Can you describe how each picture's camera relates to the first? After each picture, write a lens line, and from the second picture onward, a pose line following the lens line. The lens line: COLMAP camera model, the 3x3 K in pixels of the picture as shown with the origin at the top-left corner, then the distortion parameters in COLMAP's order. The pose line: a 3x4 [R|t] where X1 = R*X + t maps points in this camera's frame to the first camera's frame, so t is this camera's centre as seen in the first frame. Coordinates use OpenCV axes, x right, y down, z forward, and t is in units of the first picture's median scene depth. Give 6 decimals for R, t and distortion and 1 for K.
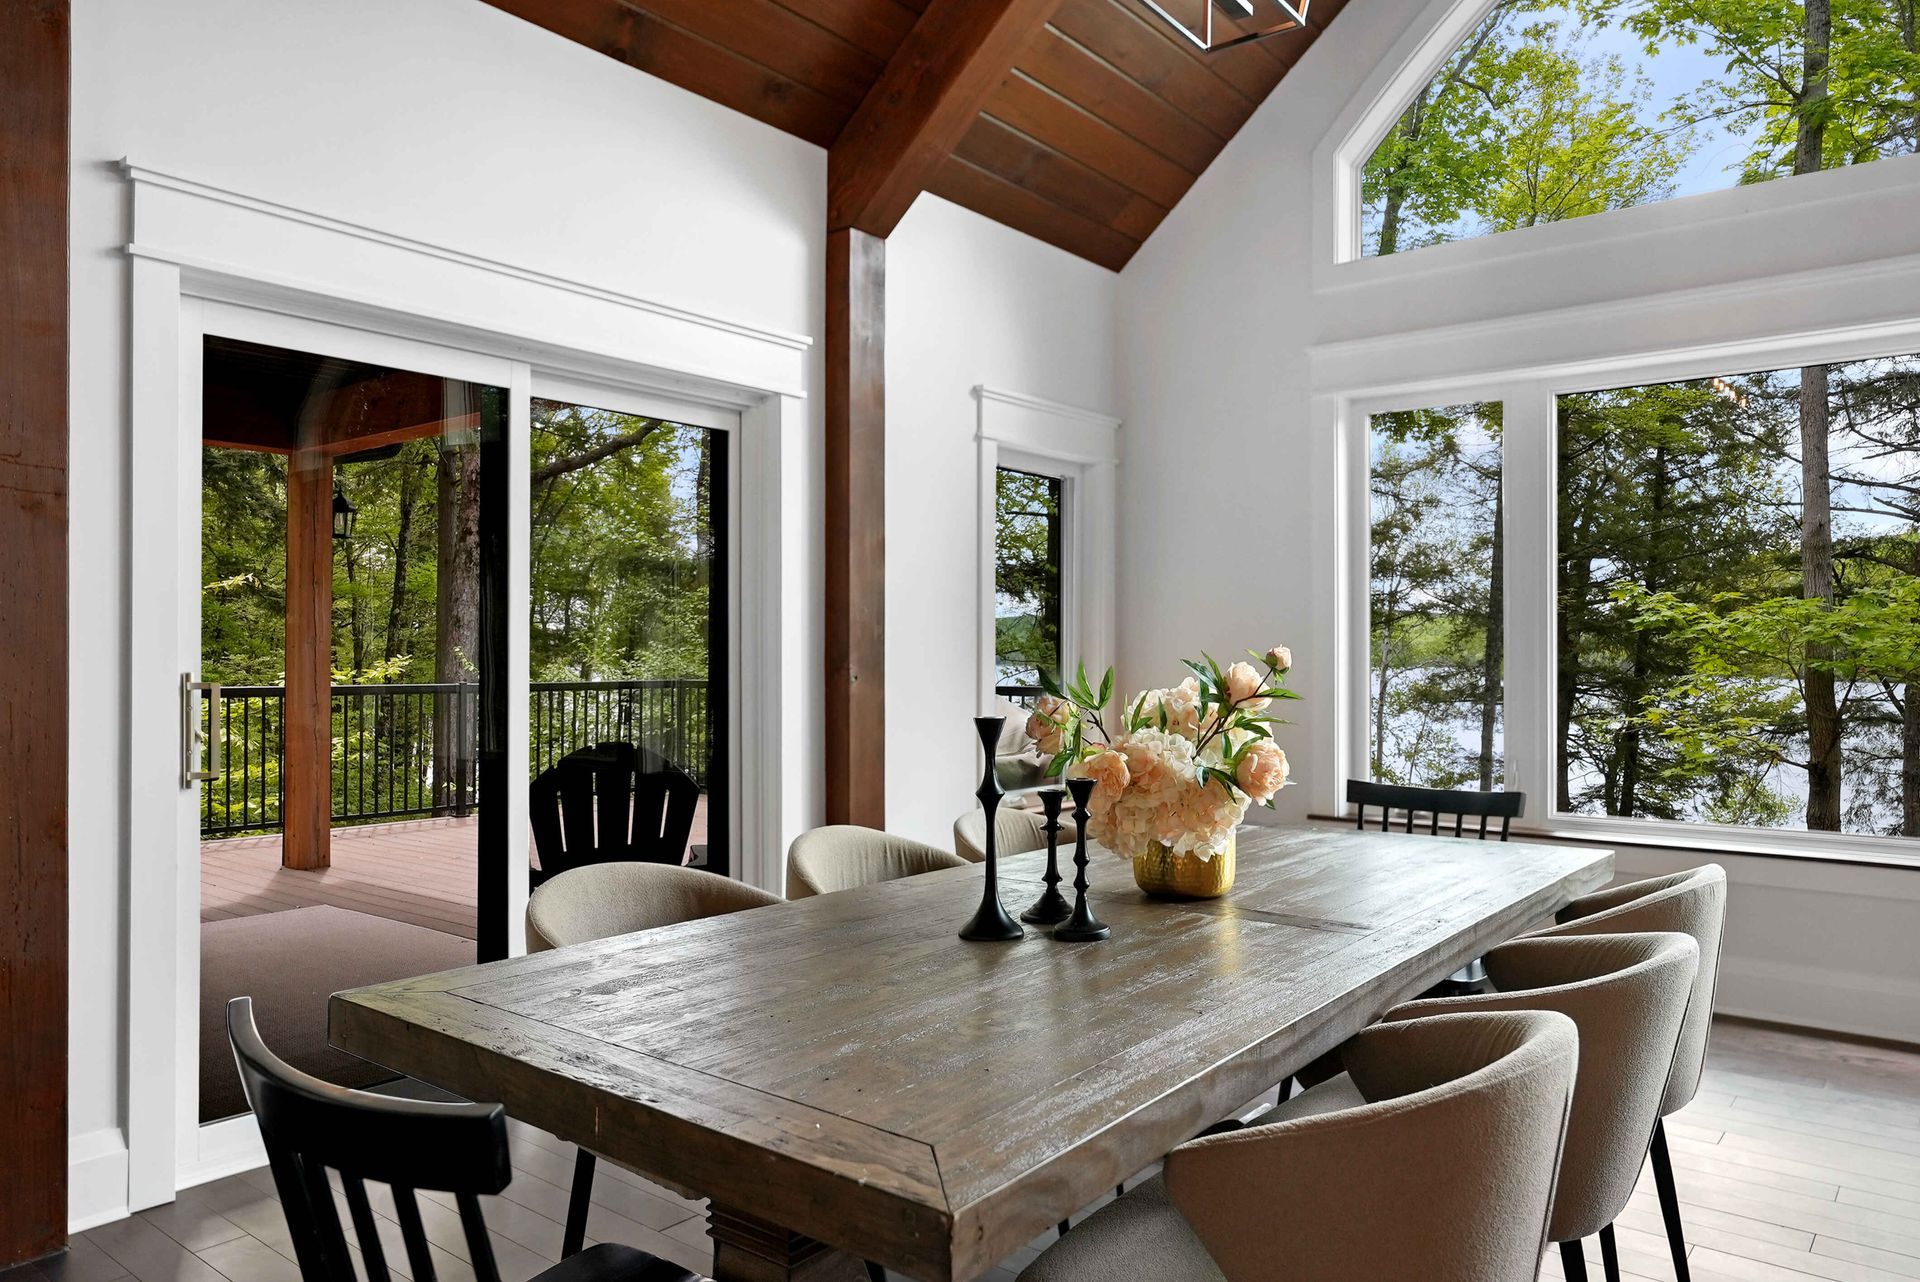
lens RADIAL K [[1325.4, 0, 961.5], [0, 1325.4, 650.5], [0, 0, 1]] dist [0.007224, 0.004465]
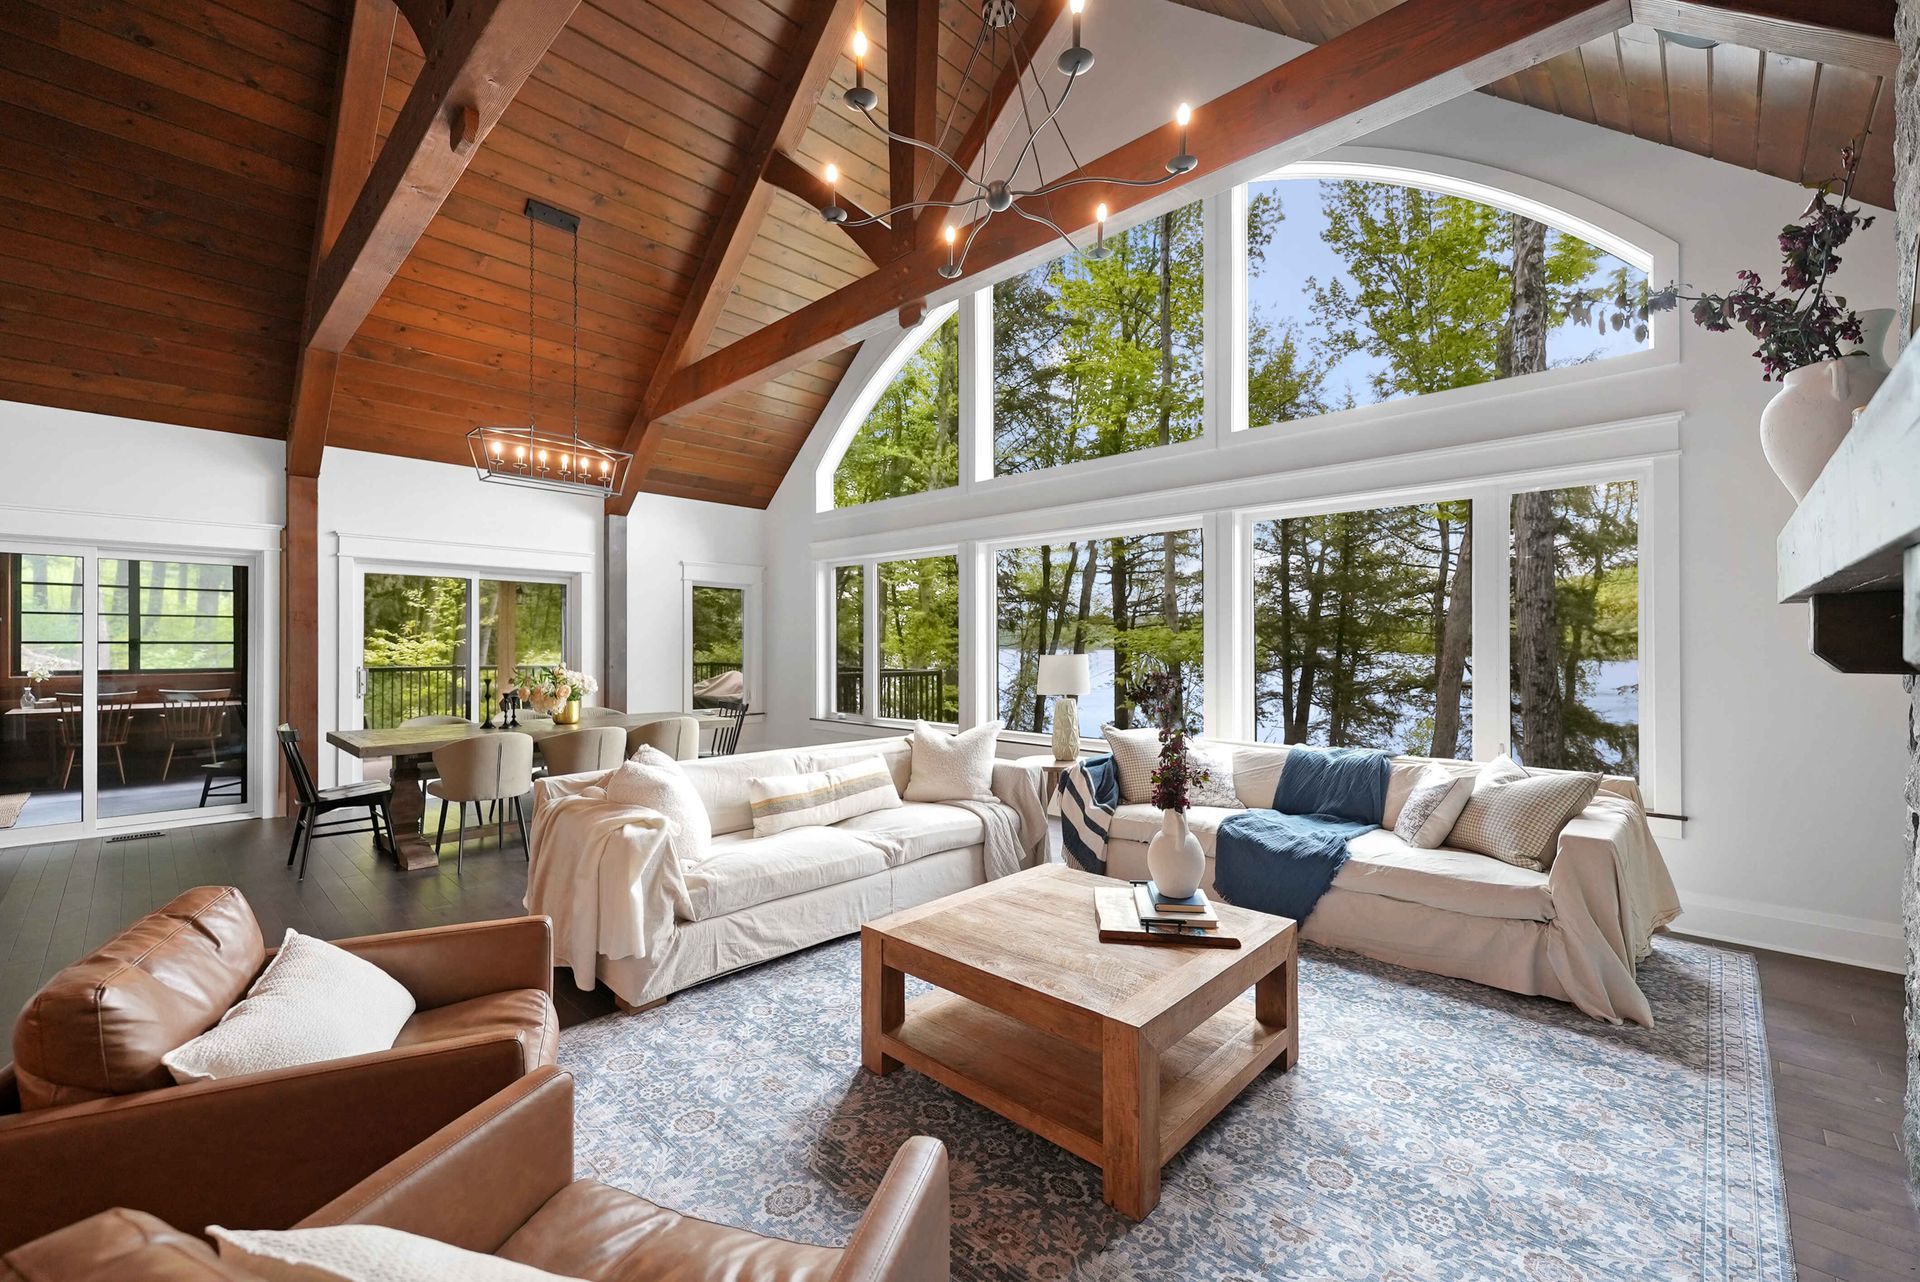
lens RADIAL K [[778.7, 0, 948.3], [0, 778.7, 644.3], [0, 0, 1]] dist [0.006159, 0.001065]
pose [[0.995678, 0.002174, -0.092852, 0.826835], [-0.001865, 0.999992, 0.003421, -0.035454], [0.092858, -0.003234, 0.995674, -0.663108]]
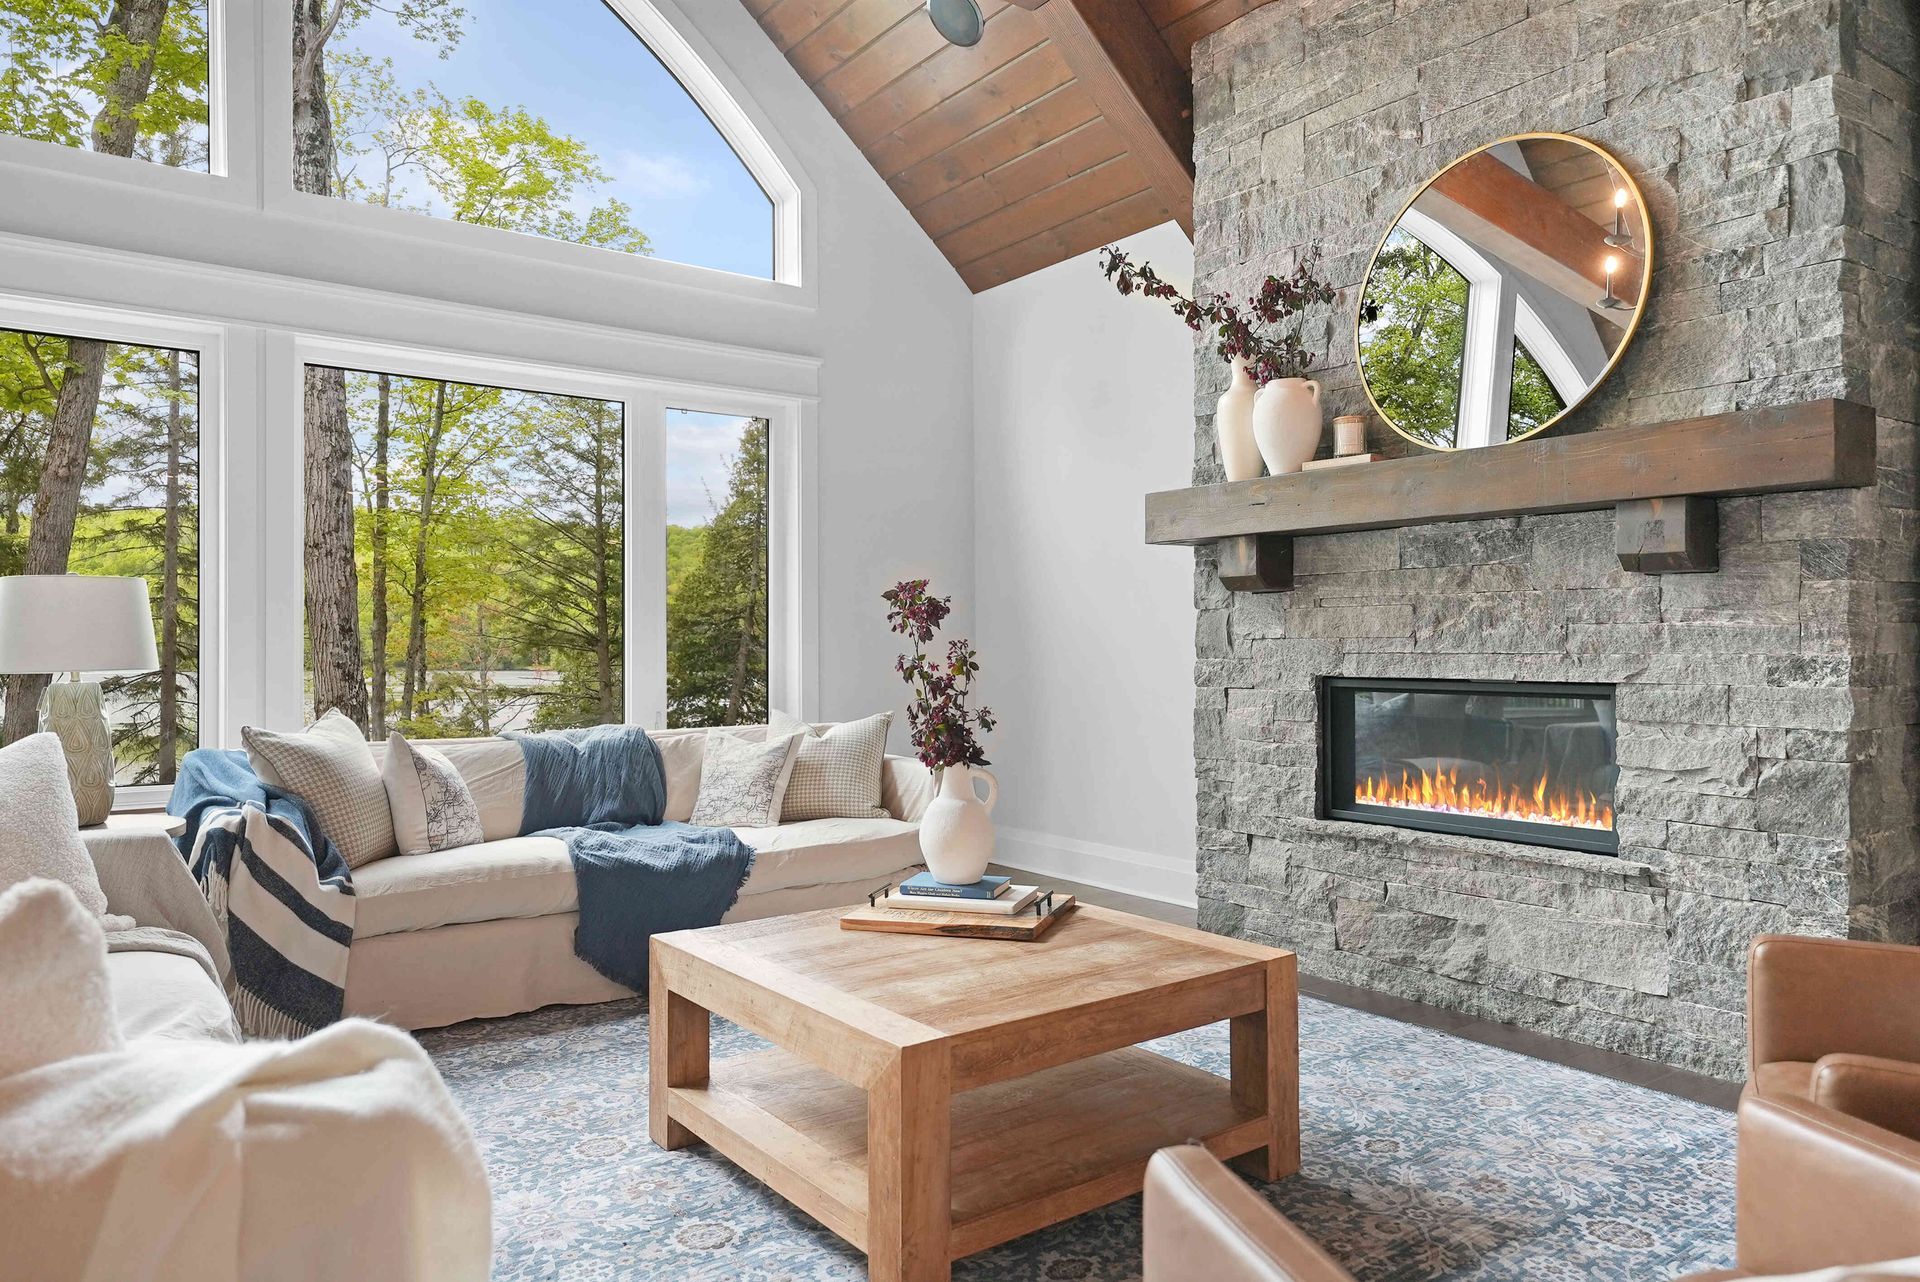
lens RADIAL K [[1257.2, 0, 962.1], [0, 1257.2, 642.3], [0, 0, 1]] dist [0.023635, 0.003281]
pose [[0.260550, 0.007947, 0.965428, 0.290918], [-0.009300, 0.999940, -0.005721, 0.022757], [-0.965416, -0.007488, 0.260609, -0.261445]]
